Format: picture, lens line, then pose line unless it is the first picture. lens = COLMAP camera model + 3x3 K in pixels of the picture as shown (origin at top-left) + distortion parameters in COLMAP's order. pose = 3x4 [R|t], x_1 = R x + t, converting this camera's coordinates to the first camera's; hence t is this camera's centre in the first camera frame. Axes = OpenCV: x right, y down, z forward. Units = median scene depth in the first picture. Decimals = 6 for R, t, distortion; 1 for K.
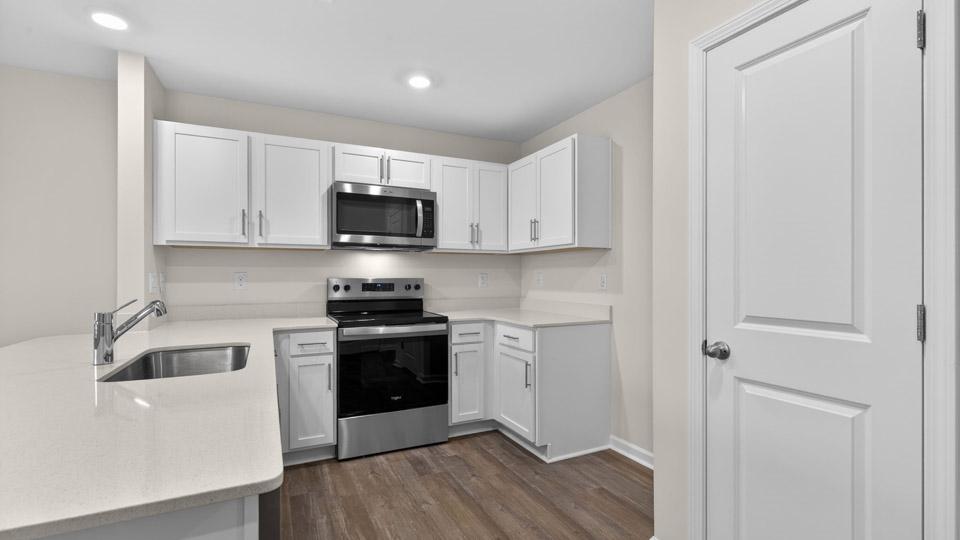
lens RADIAL K [[443.4, 0, 481.9], [0, 443.4, 274.2], [0, 0, 1]] dist [0.012077, -0.000736]
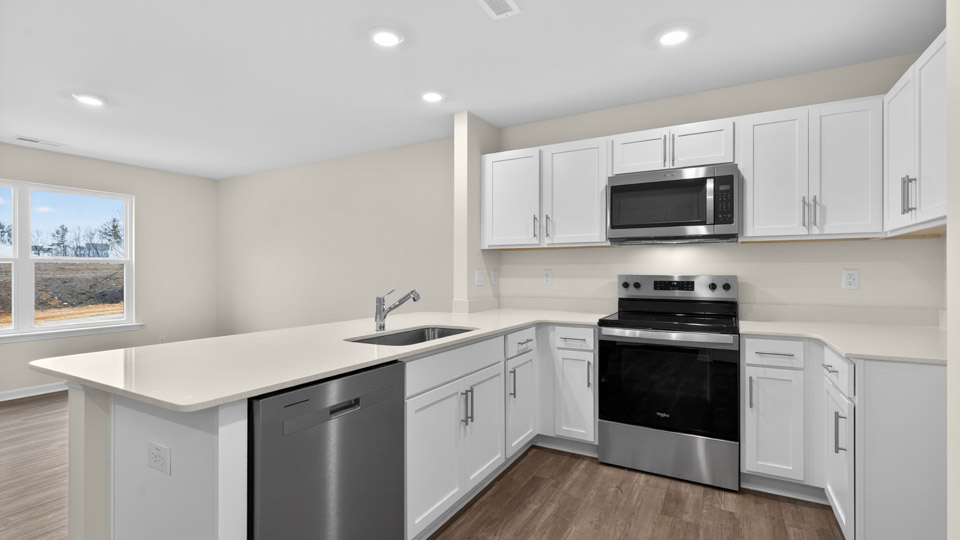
lens RADIAL K [[443.4, 0, 480.4], [0, 443.4, 271.0], [0, 0, 1]] dist [0.012077, -0.000736]
pose [[0.568847, -0.002810, -0.822439, 0.319305], [0.004717, 0.999989, -0.000154, -0.001362], [0.822430, -0.003792, 0.568854, 0.223666]]
